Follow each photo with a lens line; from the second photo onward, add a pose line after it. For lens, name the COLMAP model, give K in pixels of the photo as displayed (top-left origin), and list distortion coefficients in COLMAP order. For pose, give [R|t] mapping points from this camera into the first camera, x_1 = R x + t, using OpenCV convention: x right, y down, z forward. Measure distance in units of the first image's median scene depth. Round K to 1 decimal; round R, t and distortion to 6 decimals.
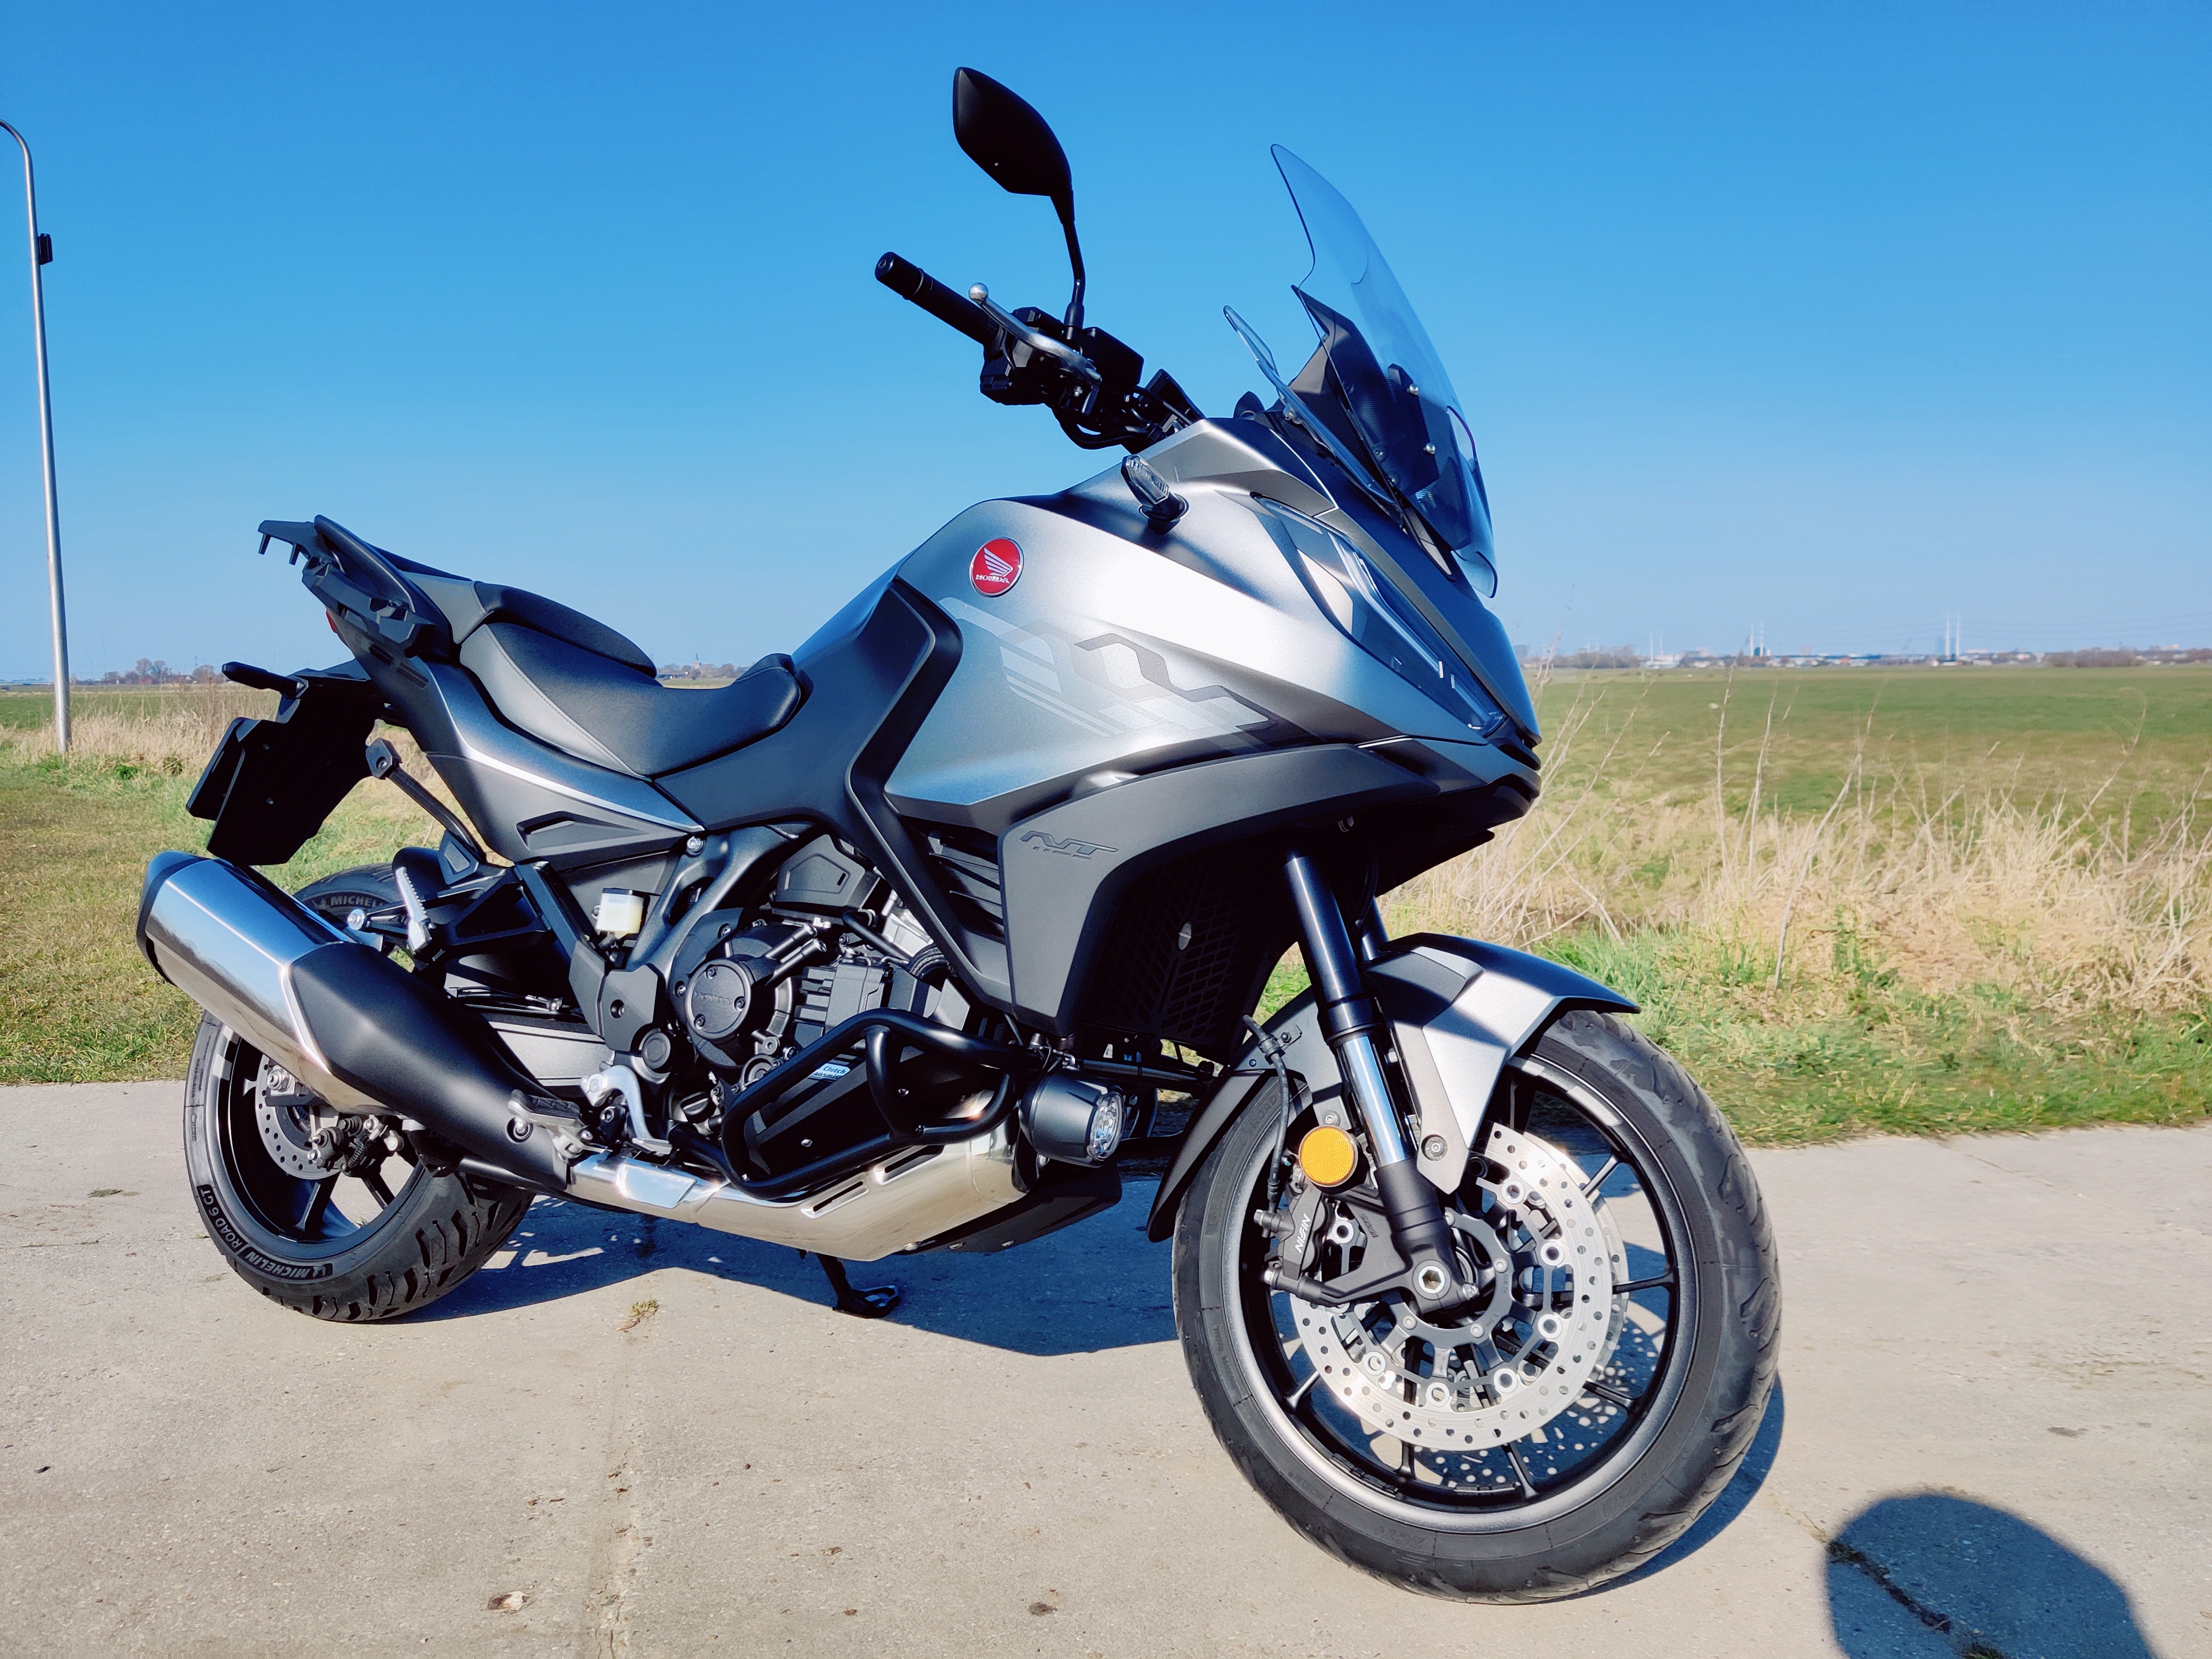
lens RADIAL K [[1766.7, 0, 1108.0], [0, 1766.7, 822.9], [0, 0, 1]] dist [0.023553, -0.042248]
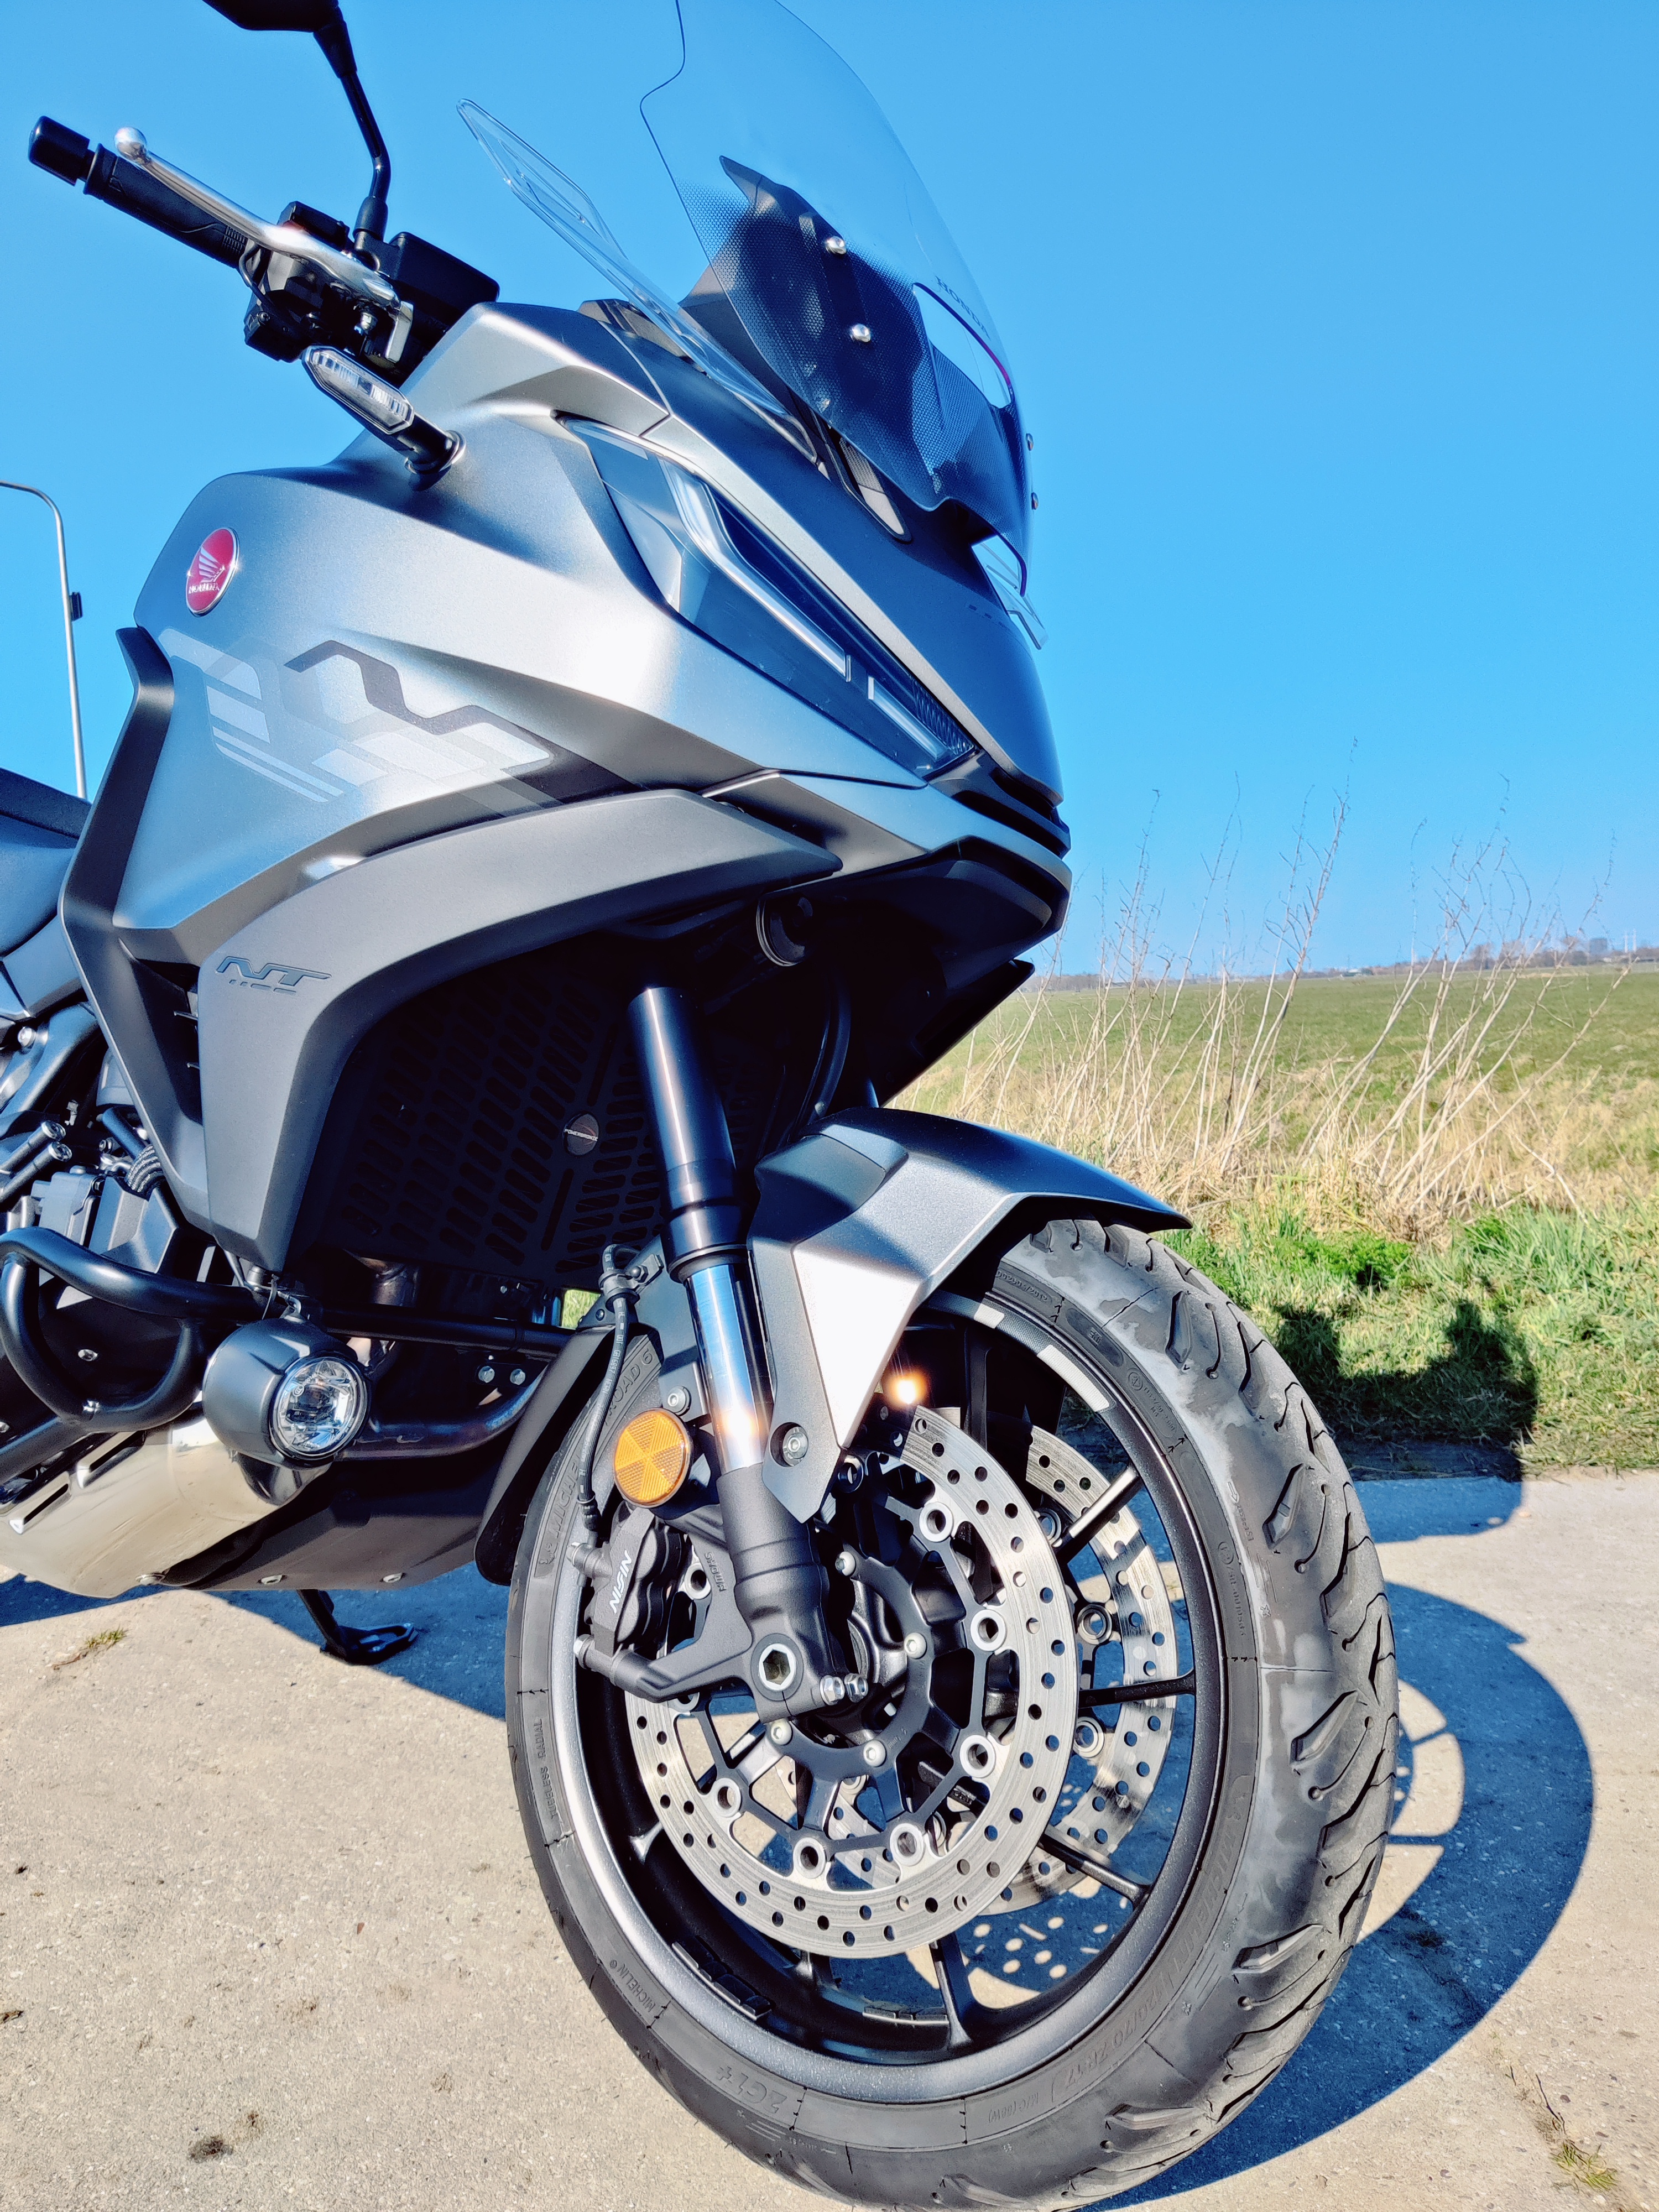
lens RADIAL K [[1766.7, 0, 787.2], [0, 1766.7, 1140.1], [0, 0, 1]] dist [0.023553, -0.042248]
pose [[0.979313, -0.016810, -0.201653, 0.296241], [0.016769, 0.999858, -0.001912, 0.079618], [0.201656, -0.001509, 0.979455, 0.403168]]
